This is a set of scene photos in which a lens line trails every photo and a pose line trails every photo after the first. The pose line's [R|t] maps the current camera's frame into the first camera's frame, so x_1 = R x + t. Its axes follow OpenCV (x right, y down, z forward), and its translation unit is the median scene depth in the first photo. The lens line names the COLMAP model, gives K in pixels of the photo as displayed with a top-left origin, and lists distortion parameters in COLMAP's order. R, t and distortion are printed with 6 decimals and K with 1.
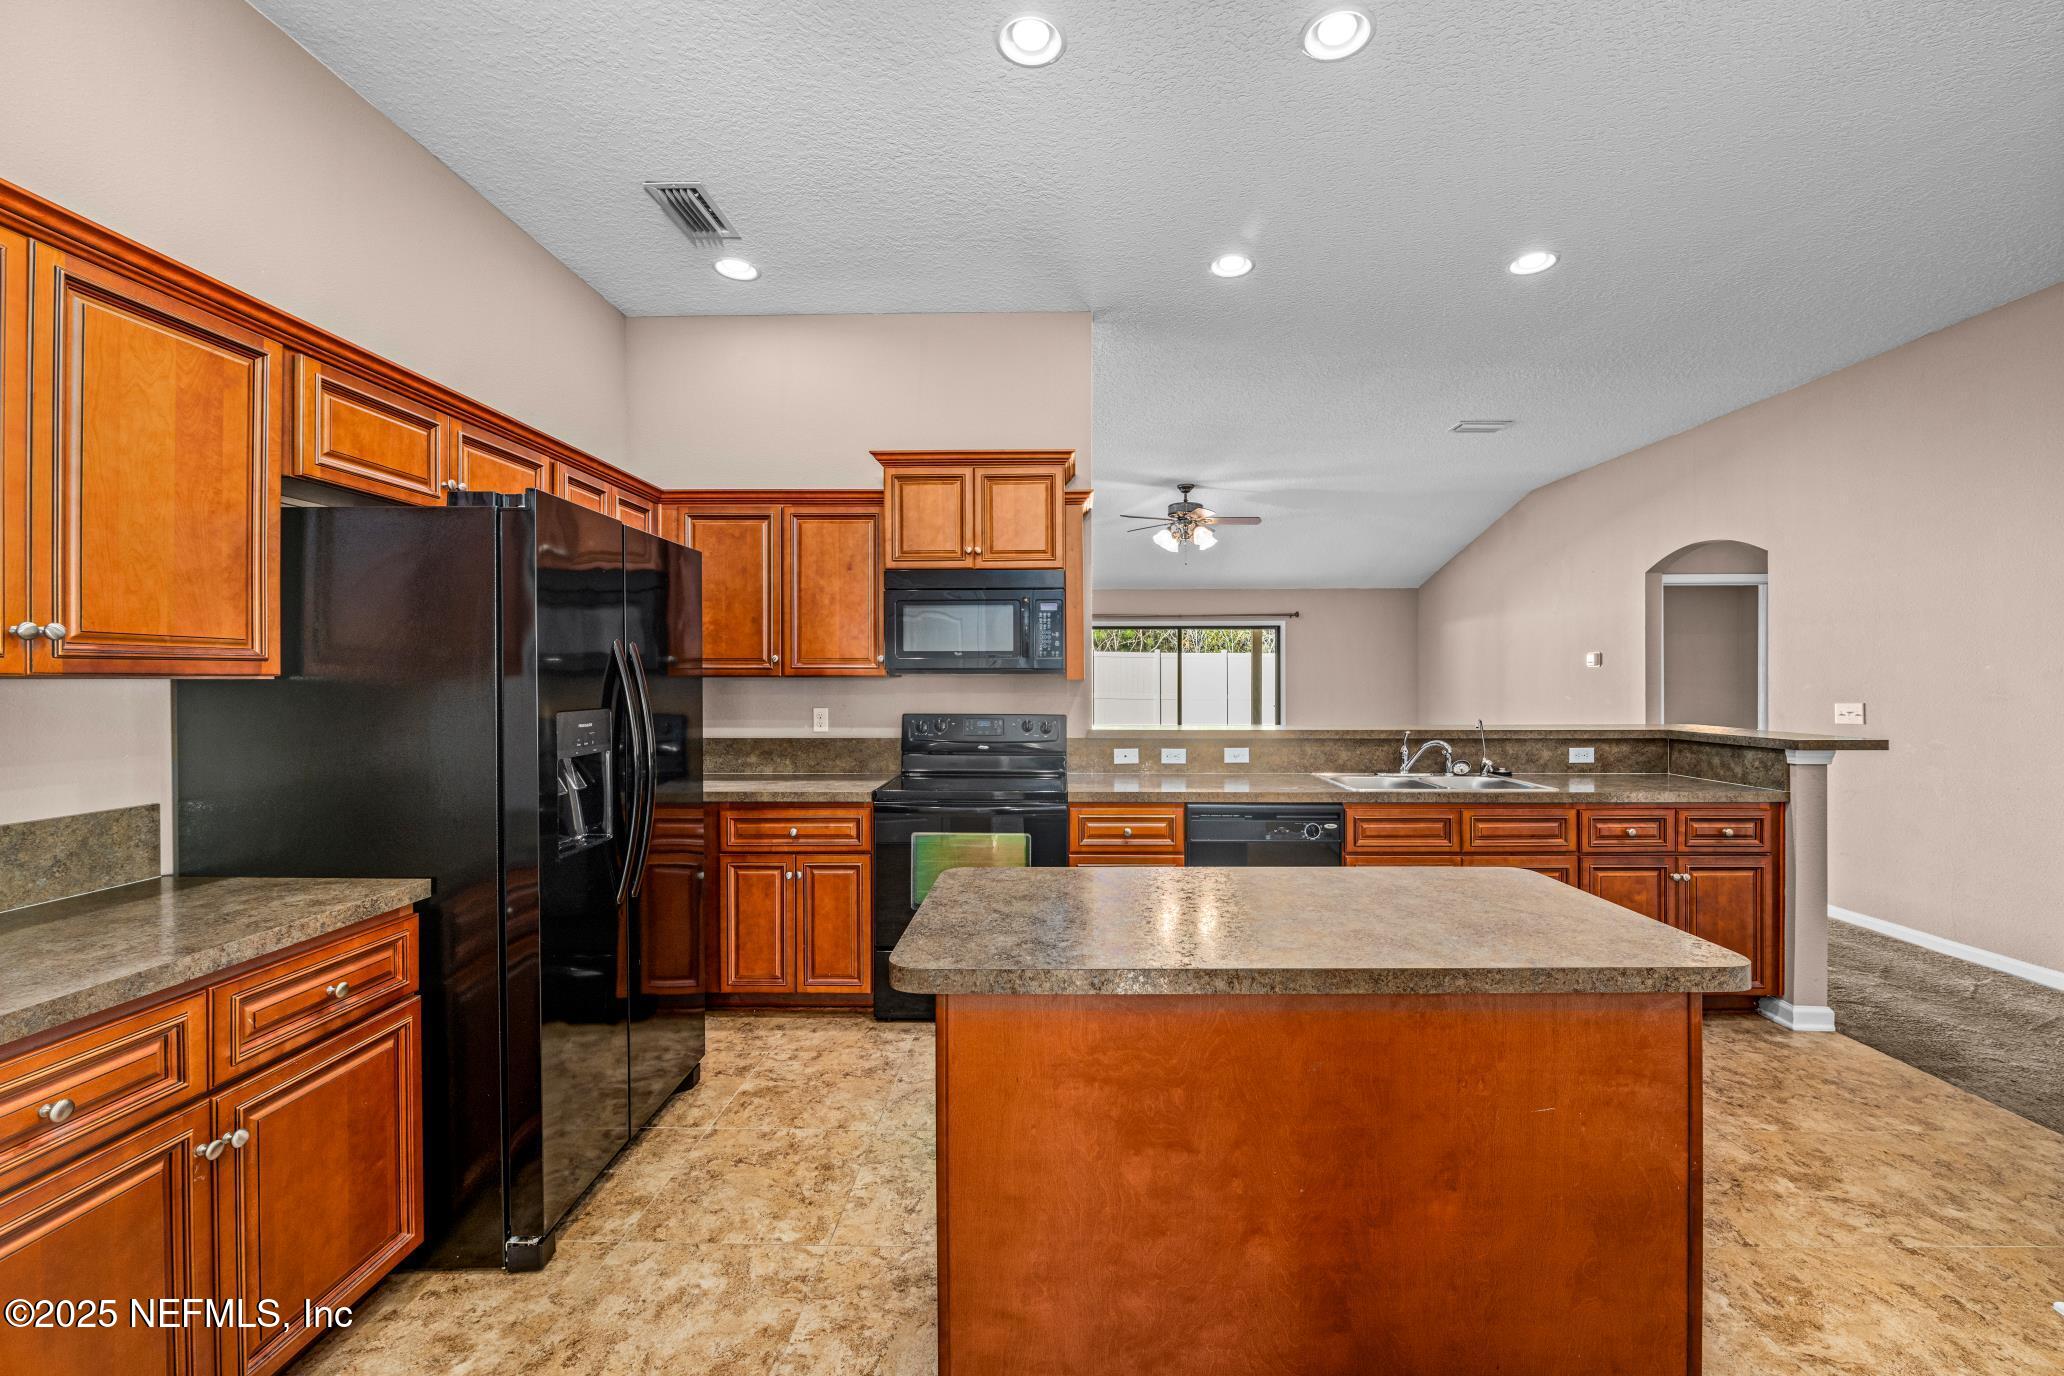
lens RADIAL K [[827.5, 0, 1051.8], [0, 827.5, 677.6], [0, 0, 1]] dist [-0.009057, -0.000179]
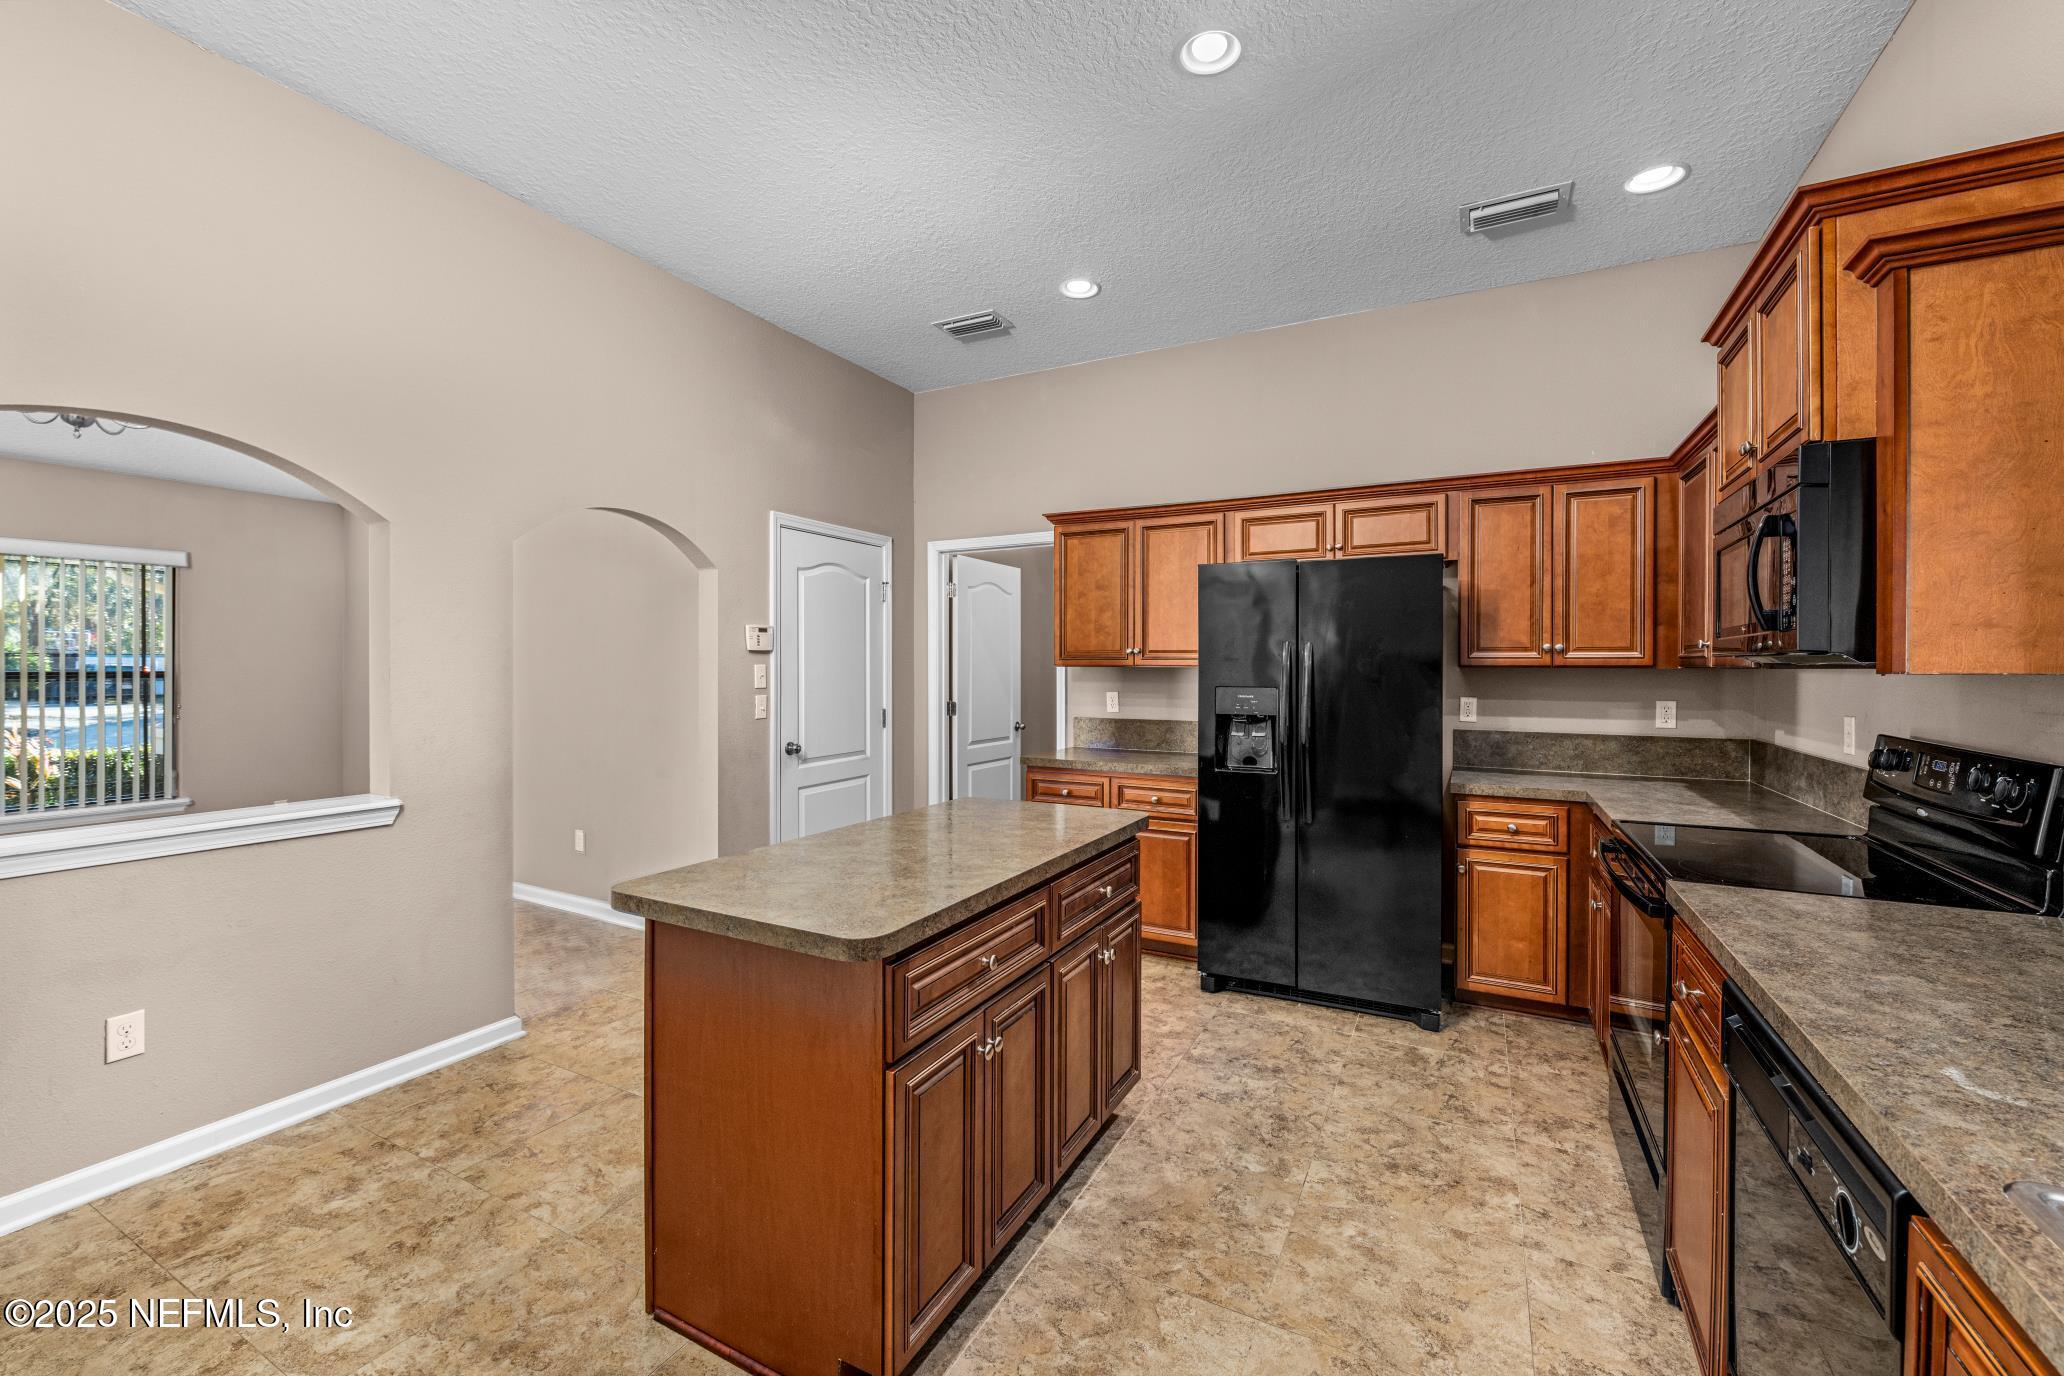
lens RADIAL K [[826.8, 0, 1044.8], [0, 826.8, 669.6], [0, 0, 1]] dist [-0.008702, 0.000065]
pose [[-0.450658, 0.000924, -0.892696, 0.683351], [-0.004784, 0.999983, 0.003450, 0.001186], [0.892684, 0.005826, -0.450645, 0.879343]]
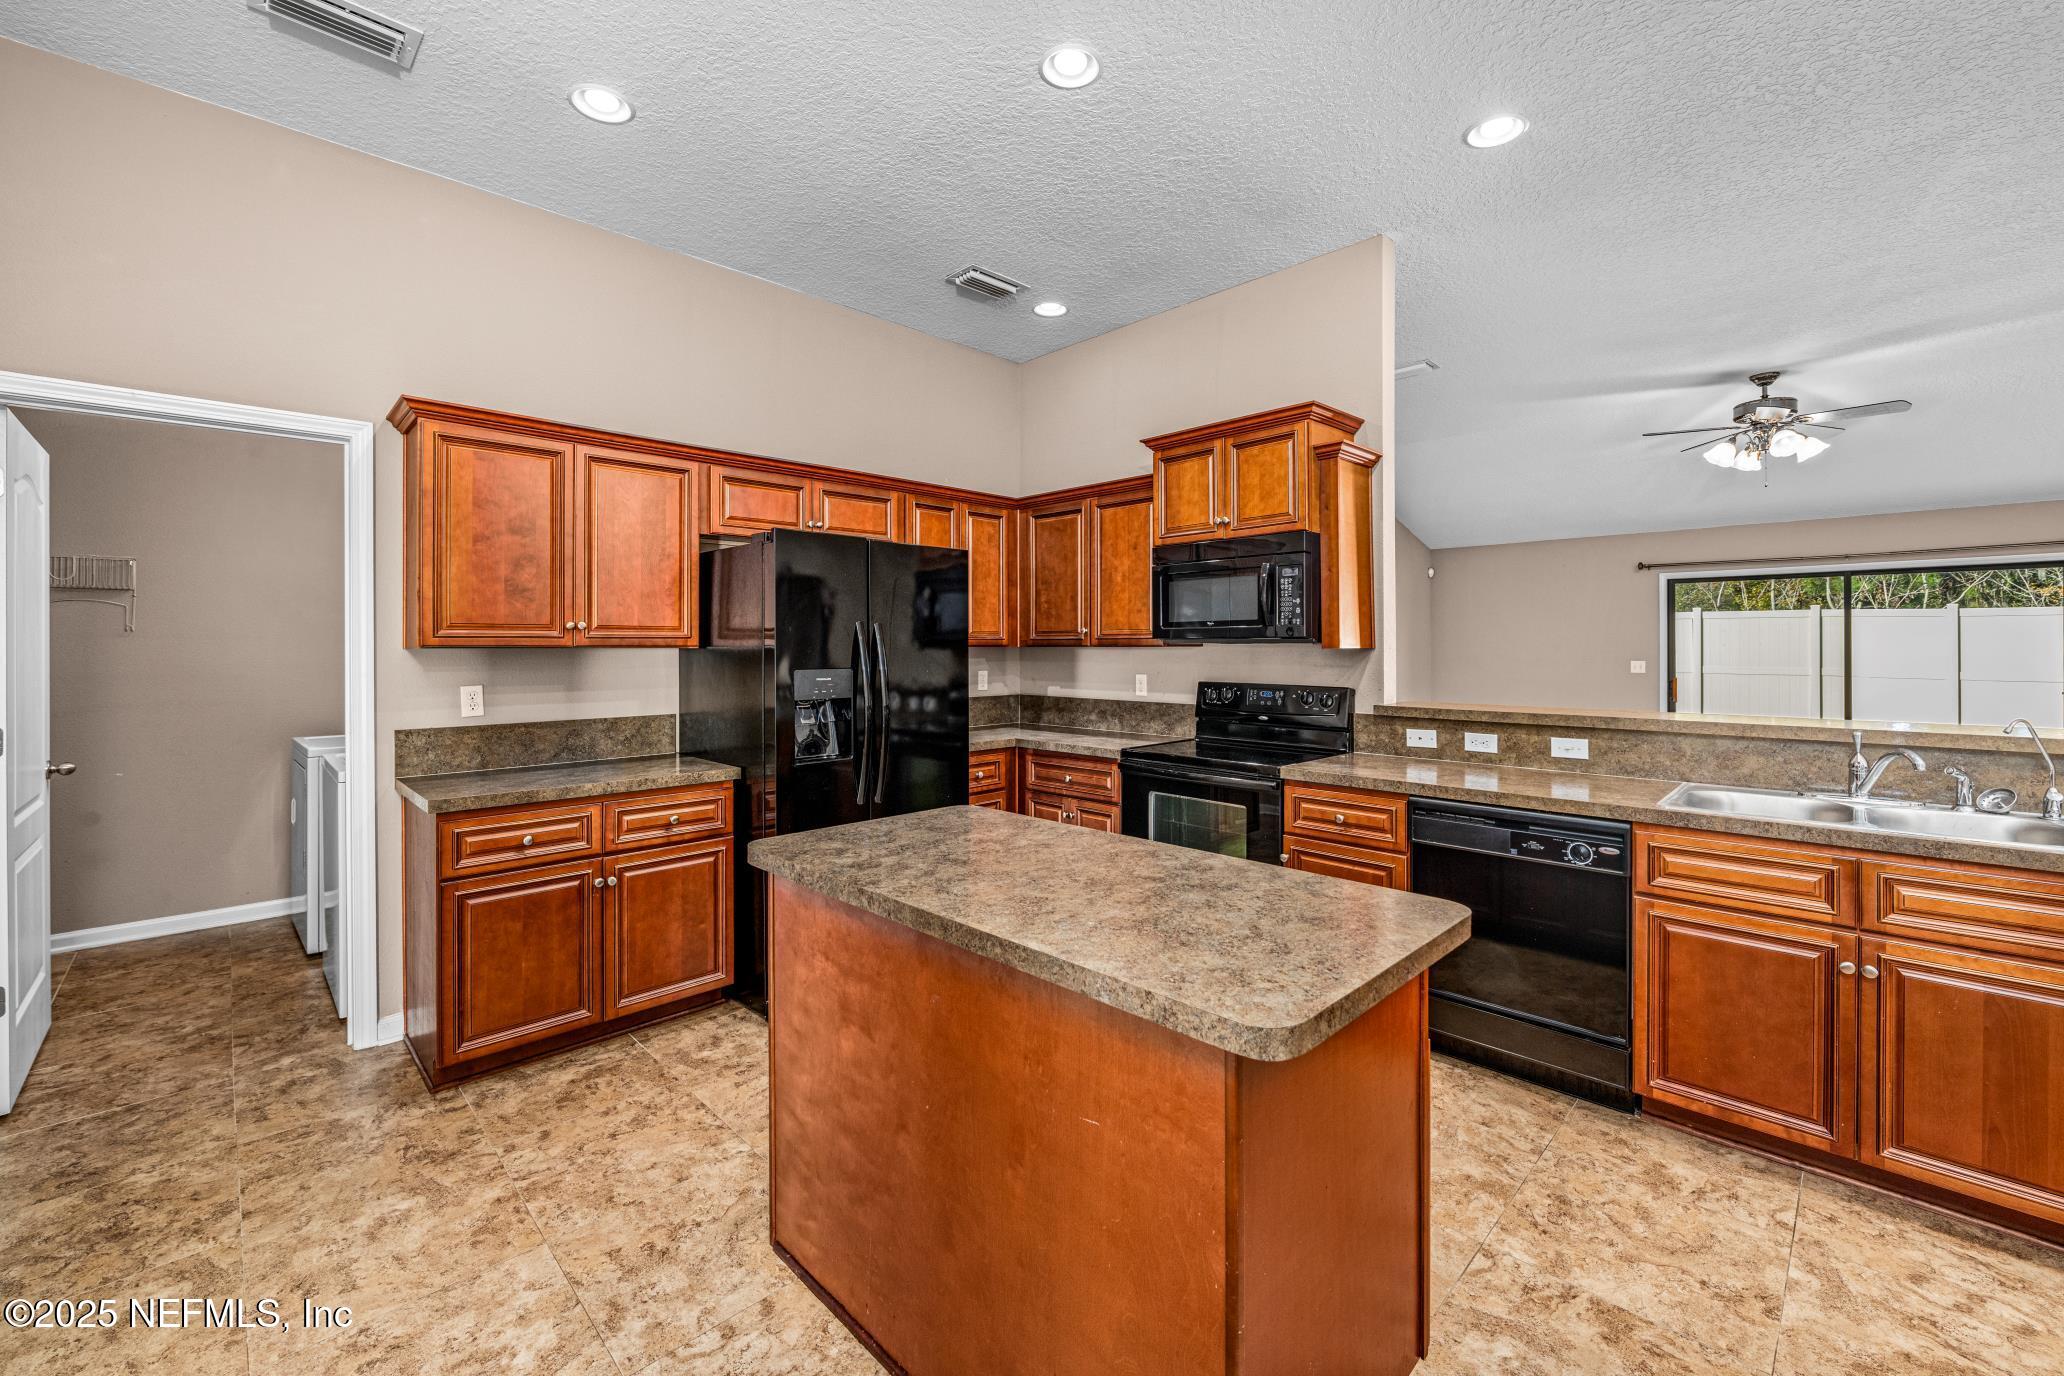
lens RADIAL K [[840.1, 0, 1034.2], [0, 840.1, 639.7], [0, 0, 1]] dist [-0.010432, 0.000008]
pose [[0.709210, -0.006693, -0.704965, 0.494564], [0.000854, 0.999962, -0.008635, -0.000065], [0.704997, 0.005521, 0.709189, 0.120565]]
